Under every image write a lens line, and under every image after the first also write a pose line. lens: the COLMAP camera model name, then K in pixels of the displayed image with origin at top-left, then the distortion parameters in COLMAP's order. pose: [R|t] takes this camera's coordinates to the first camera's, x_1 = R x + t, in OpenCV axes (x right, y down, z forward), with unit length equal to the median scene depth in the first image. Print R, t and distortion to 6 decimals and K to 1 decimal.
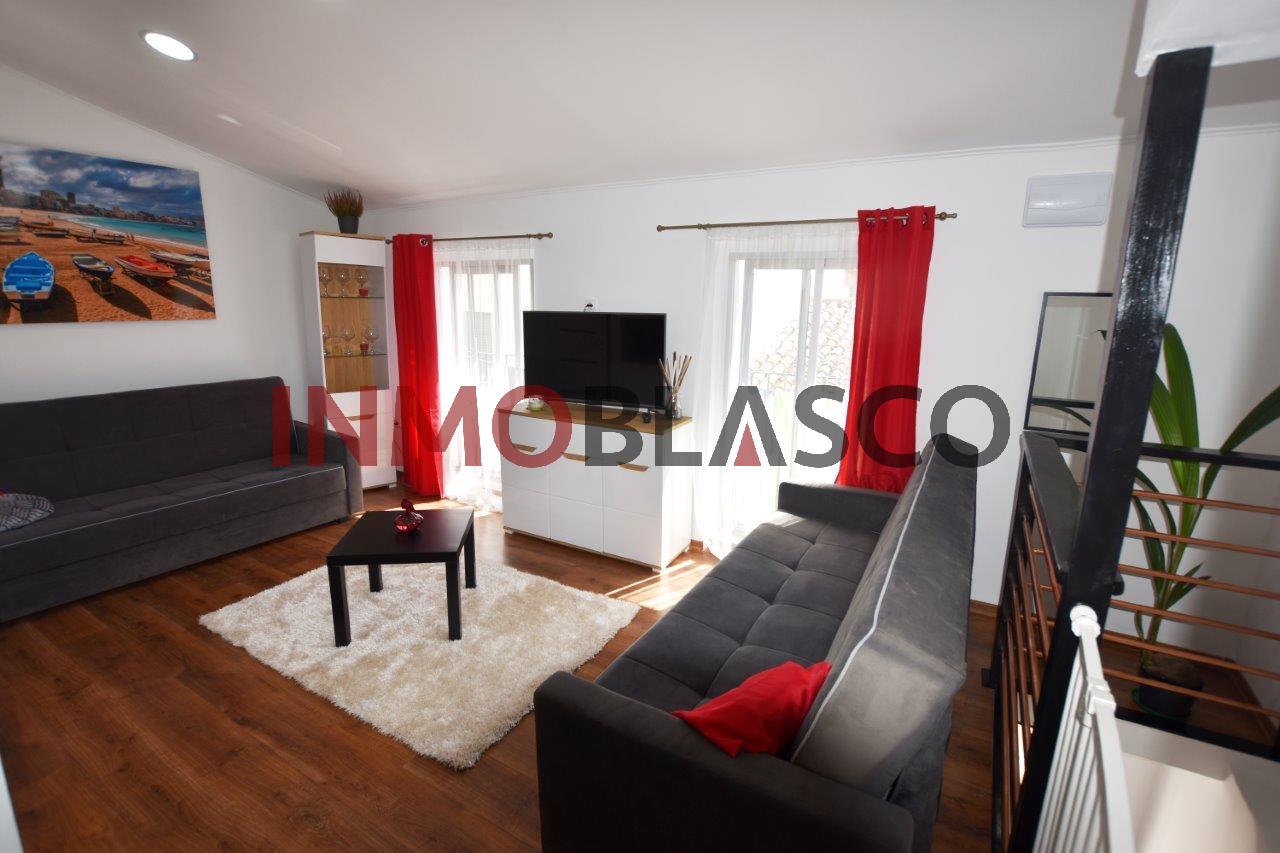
lens RADIAL K [[583.1, 0, 640.0], [0, 583.1, 426.5], [0, 0, 1]] dist [-0.034531, 0.005488]
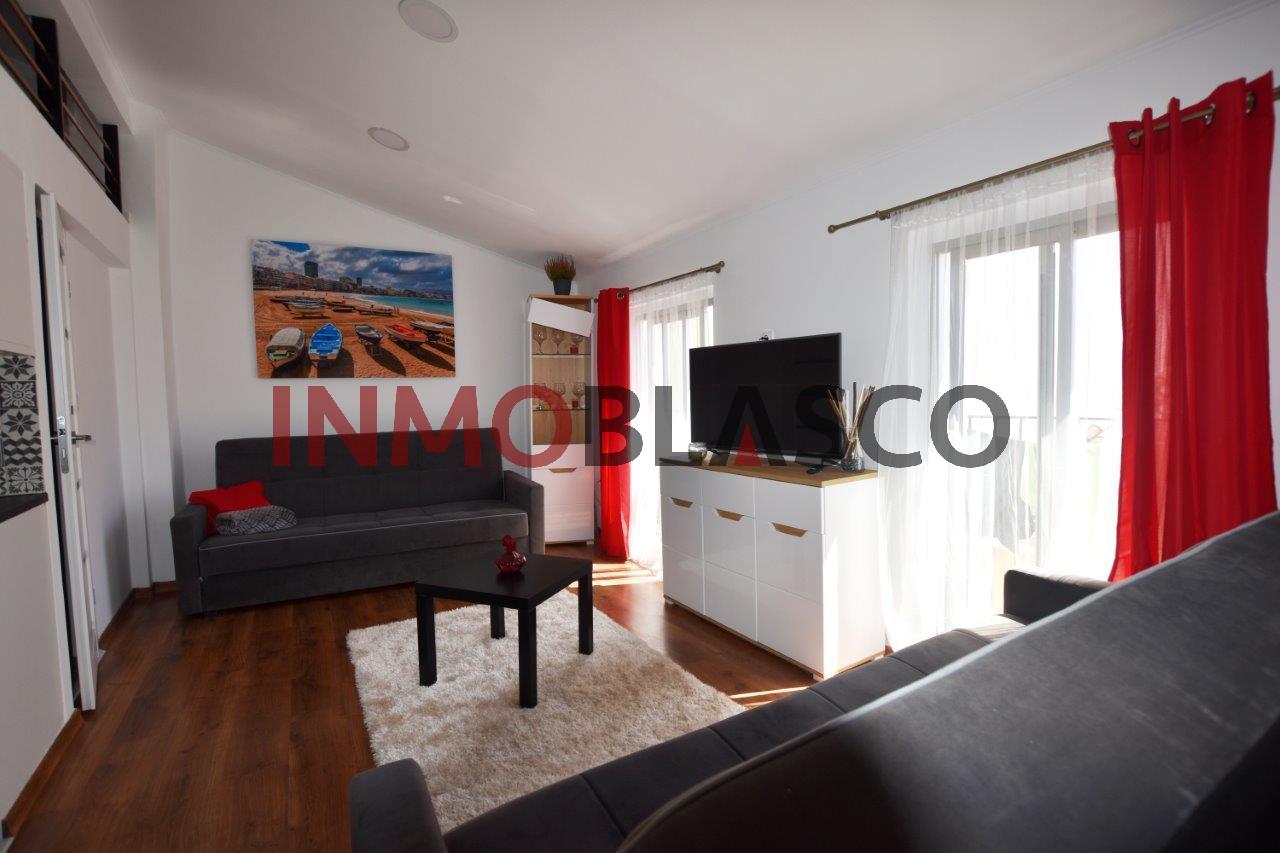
lens RADIAL K [[583.1, 0, 640.0], [0, 583.1, 426.5], [0, 0, 1]] dist [-0.034531, 0.005488]
pose [[0.871698, -0.003984, -0.490028, 0.184179], [-0.072699, 0.987851, -0.137354, 0.052072], [0.484621, 0.155356, 0.860818, 0.223631]]
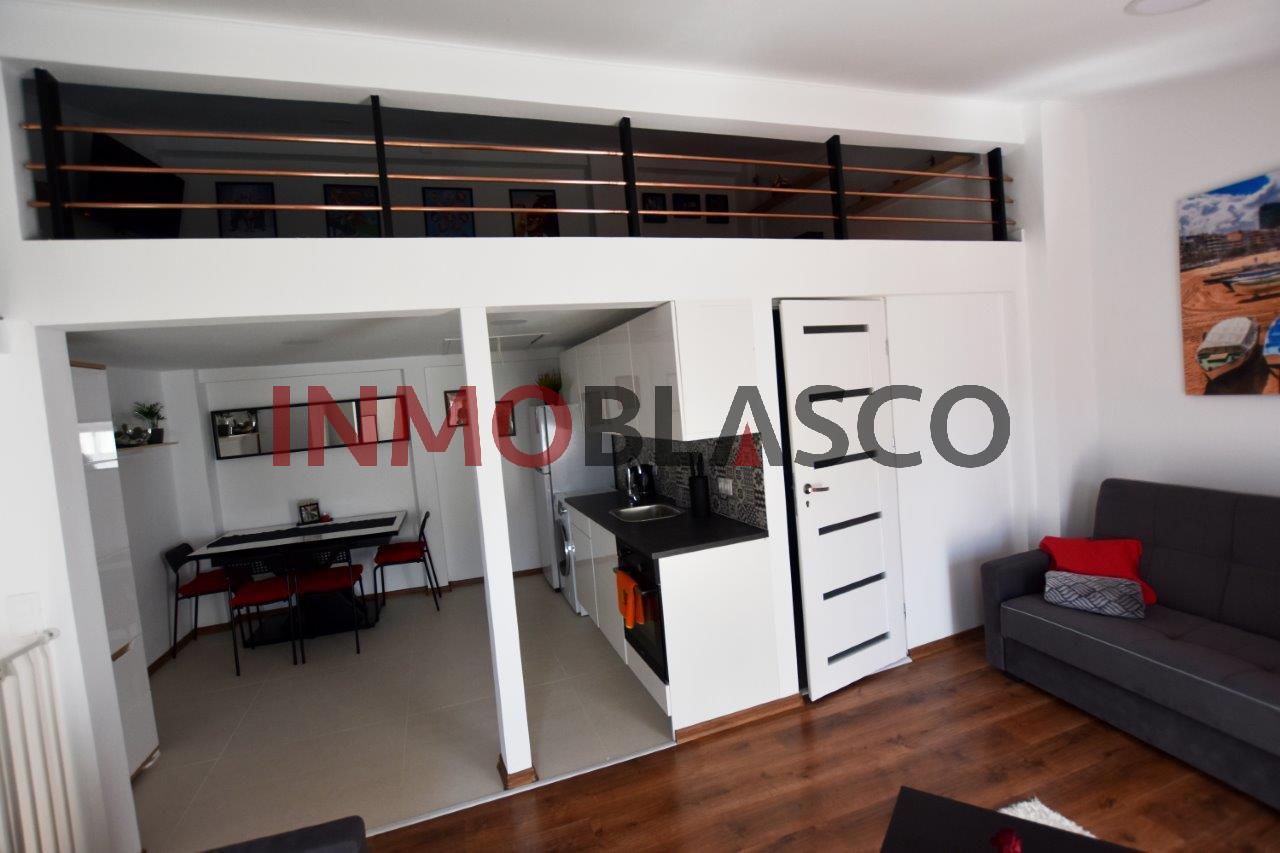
lens RADIAL K [[583.1, 0, 640.0], [0, 583.1, 426.5], [0, 0, 1]] dist [-0.034531, 0.005488]
pose [[-0.668651, 0.083426, -0.738882, 0.076419], [-0.084386, 0.978753, 0.186875, -0.198125], [0.738773, 0.187305, -0.647404, 0.809484]]
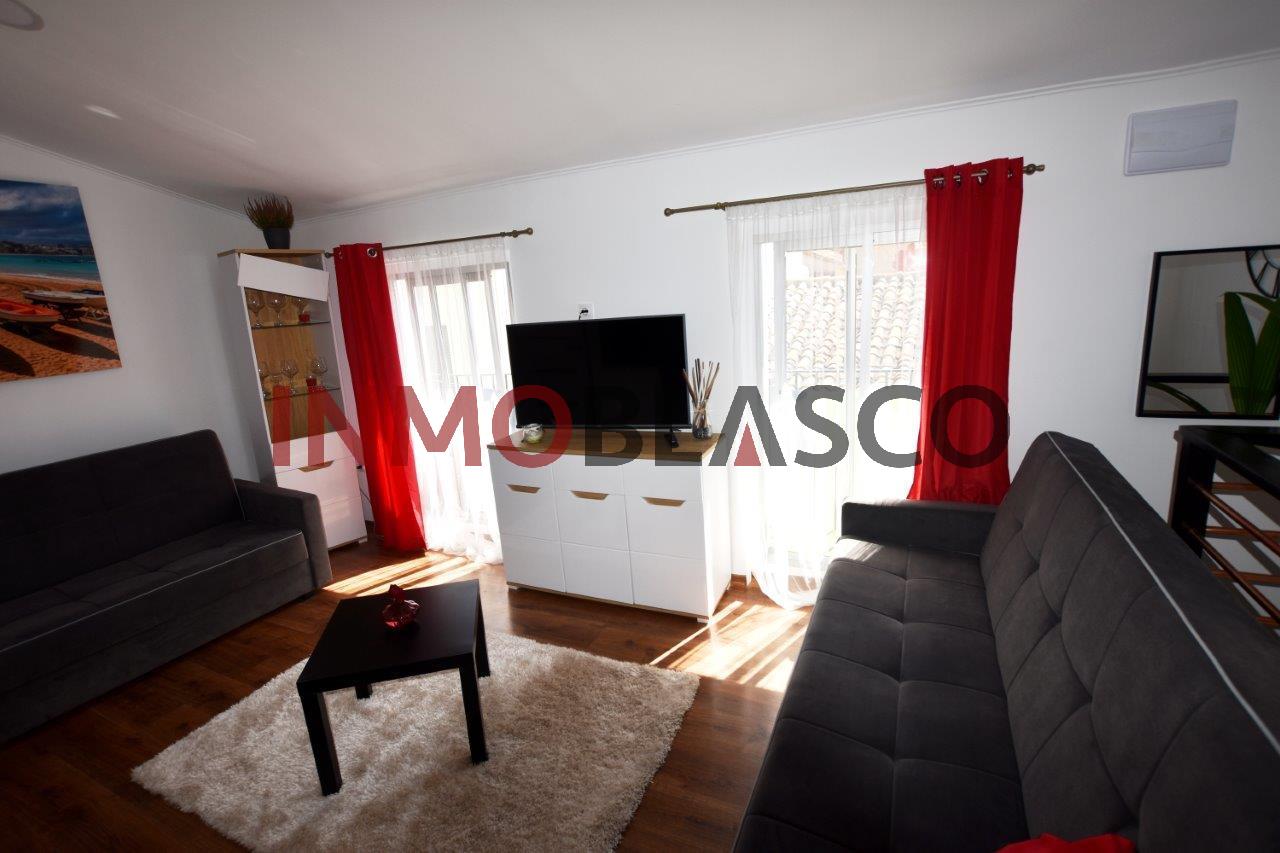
lens RADIAL K [[583.1, 0, 640.0], [0, 583.1, 426.5], [0, 0, 1]] dist [-0.034531, 0.005488]
pose [[0.992588, -0.099309, 0.070044, -0.090061], [0.098660, 0.995041, 0.012664, -0.049623], [-0.070954, -0.005660, 0.997464, 0.169951]]
